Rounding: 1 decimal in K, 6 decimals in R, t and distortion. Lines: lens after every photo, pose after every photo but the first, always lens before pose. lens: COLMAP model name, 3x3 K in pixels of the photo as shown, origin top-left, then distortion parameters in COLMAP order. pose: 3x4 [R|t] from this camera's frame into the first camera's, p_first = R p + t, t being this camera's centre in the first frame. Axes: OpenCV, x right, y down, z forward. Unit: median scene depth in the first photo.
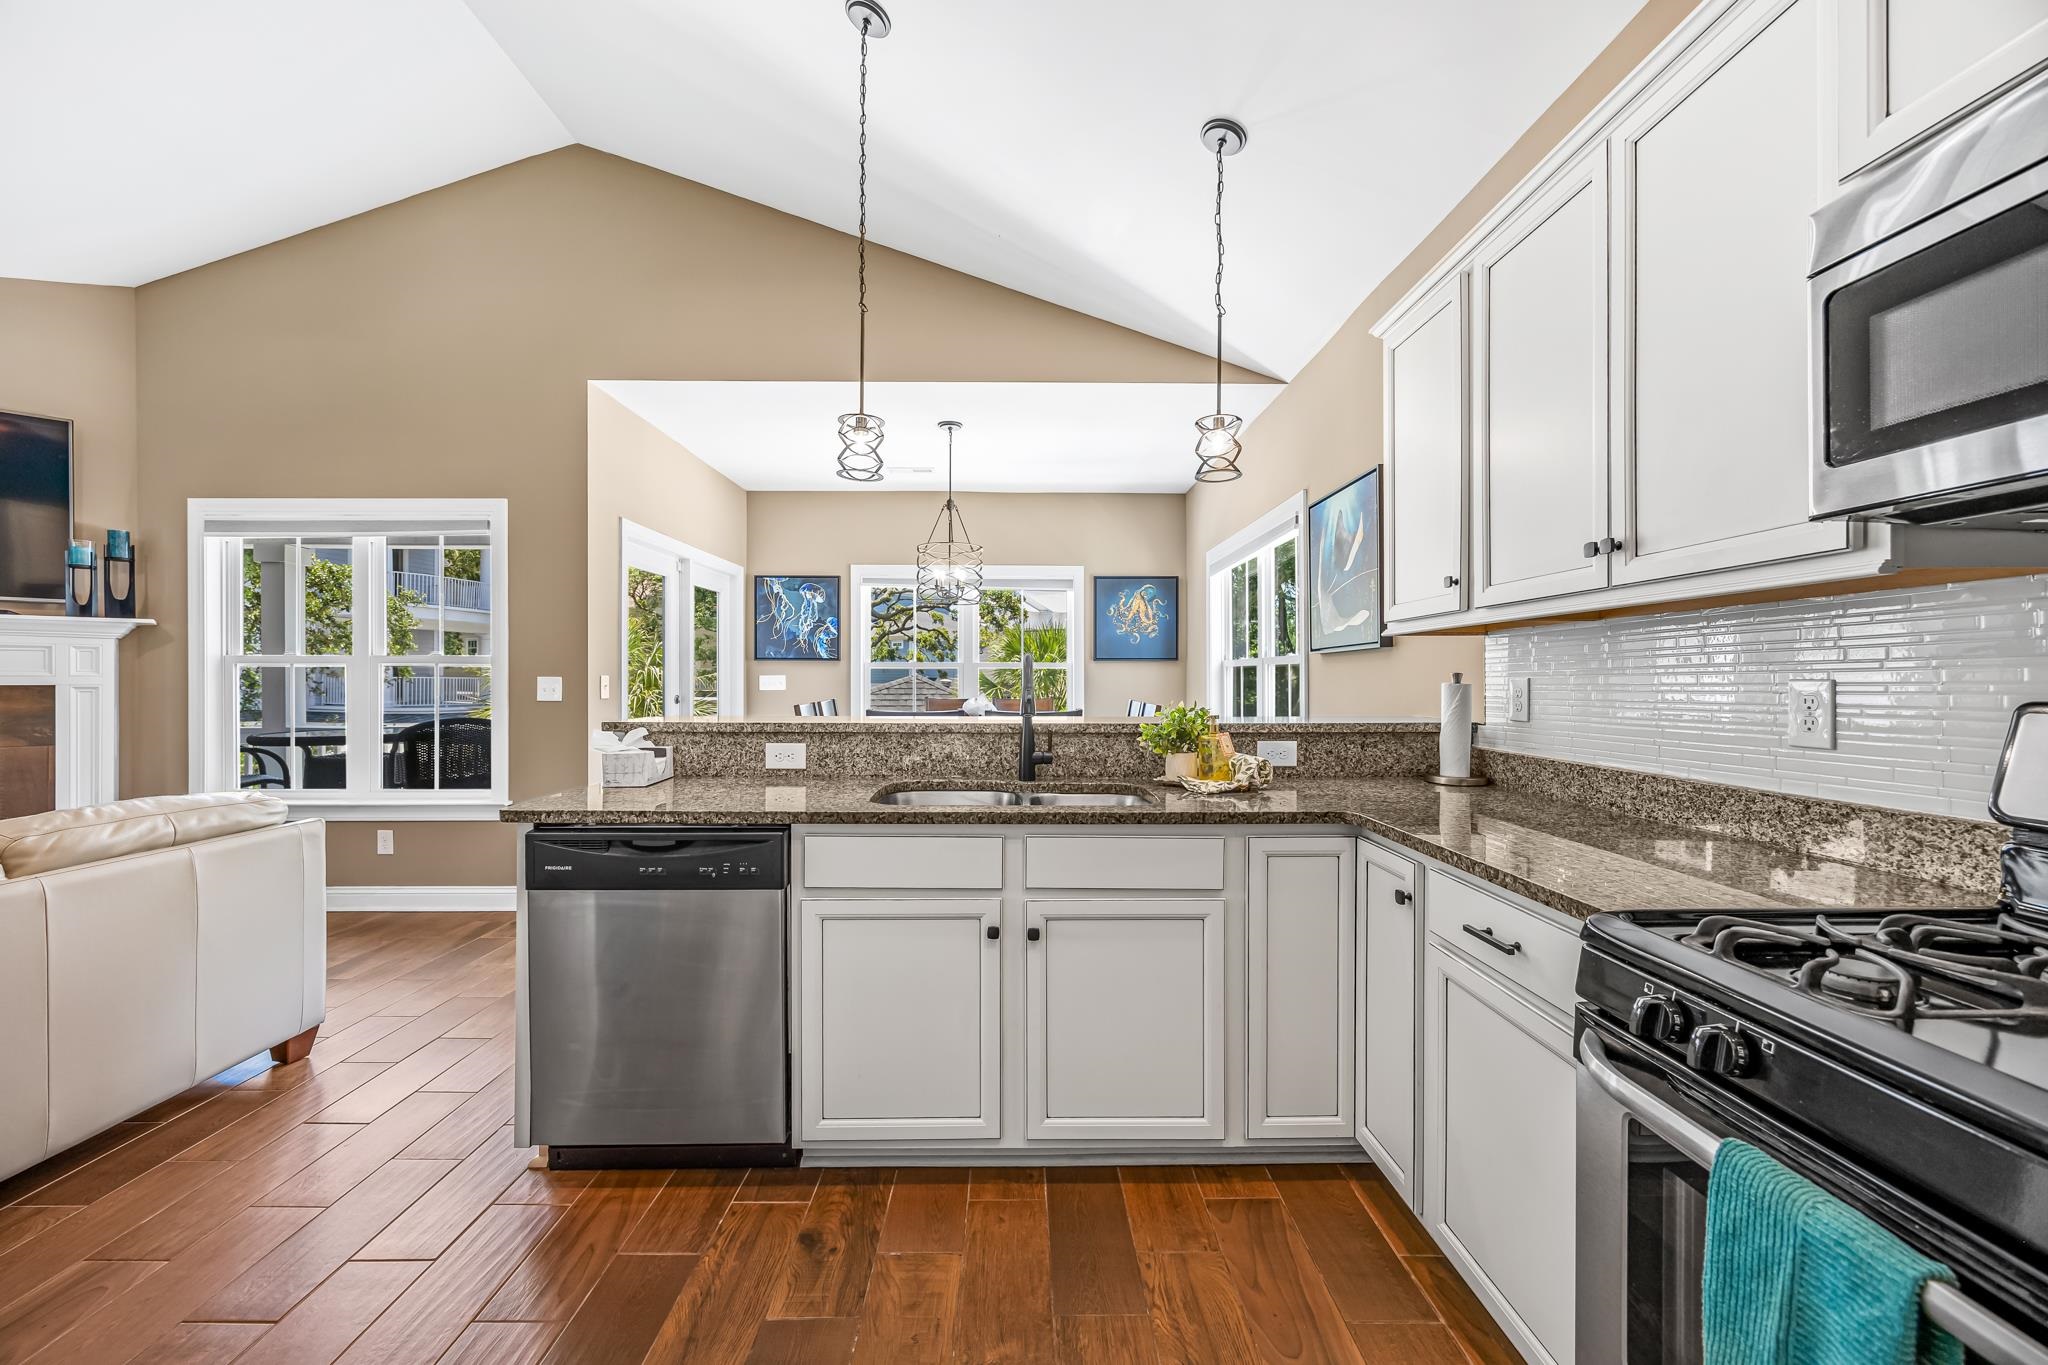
lens RADIAL K [[788.2, 0, 1027.5], [0, 788.2, 679.0], [0, 0, 1]] dist [-0.003166, 0.000565]
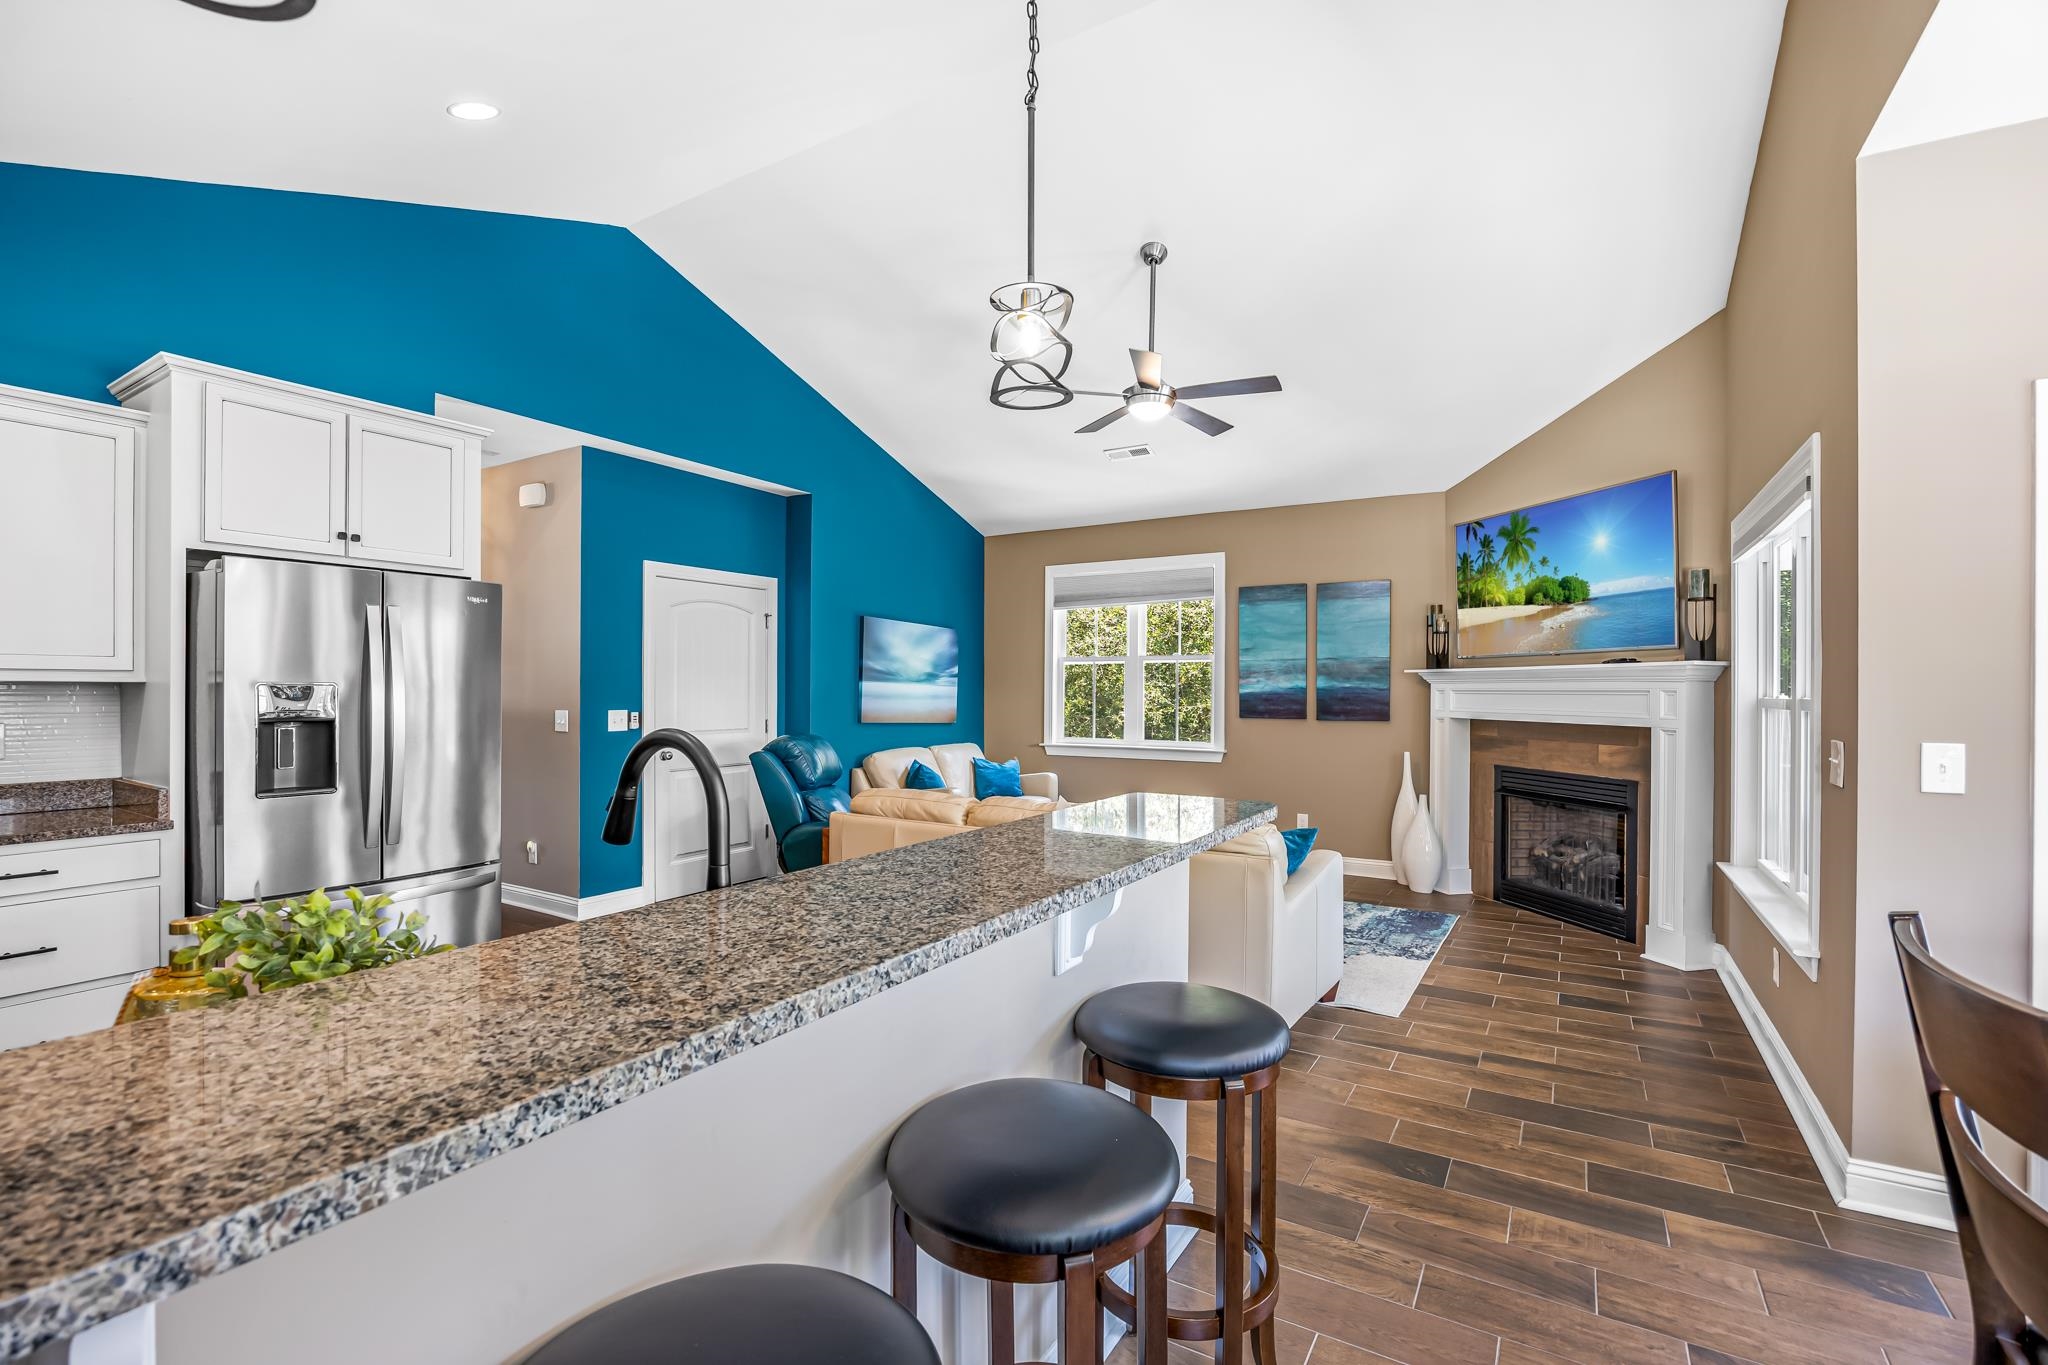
lens RADIAL K [[899.2, 0, 1025.8], [0, 899.2, 690.6], [0, 0, 1]] dist [-0.012652, -0.001229]
pose [[-0.531606, -0.002944, -0.846987, 0.346452], [-0.007183, 0.999974, 0.001033, -0.055442], [0.846961, 0.006633, -0.531613, 1.413731]]
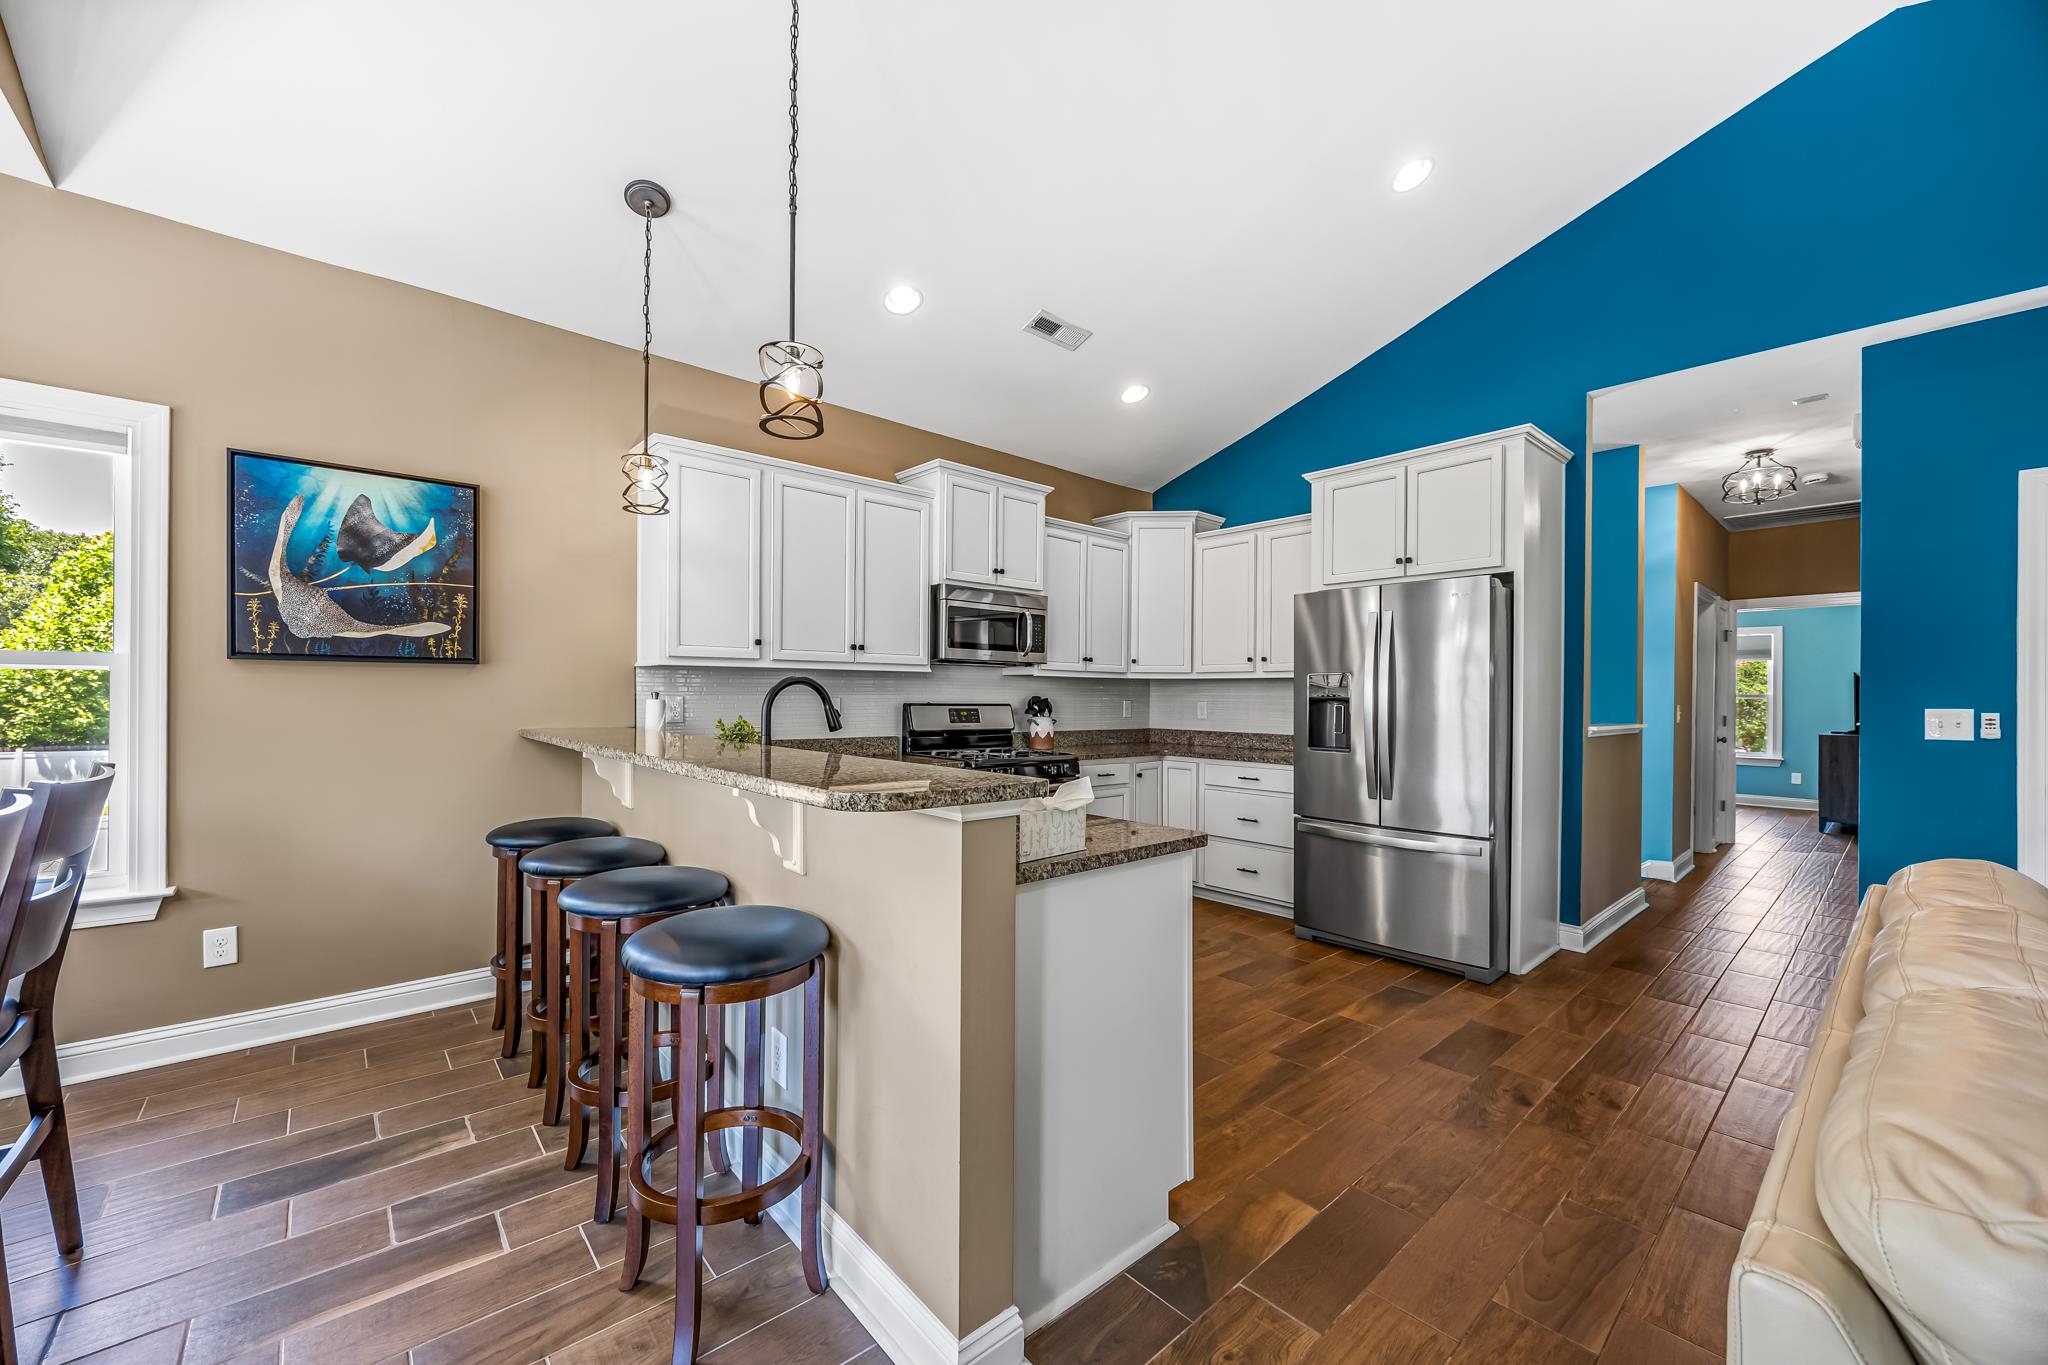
lens RADIAL K [[788.2, 0, 1025.8], [0, 788.2, 698.6], [0, 0, 1]] dist [-0.003166, 0.000565]
pose [[-0.654862, -0.005791, 0.755726, -0.963225], [-0.008116, 0.999967, 0.000630, -0.003268], [-0.755705, -0.005721, -0.654887, 1.391561]]
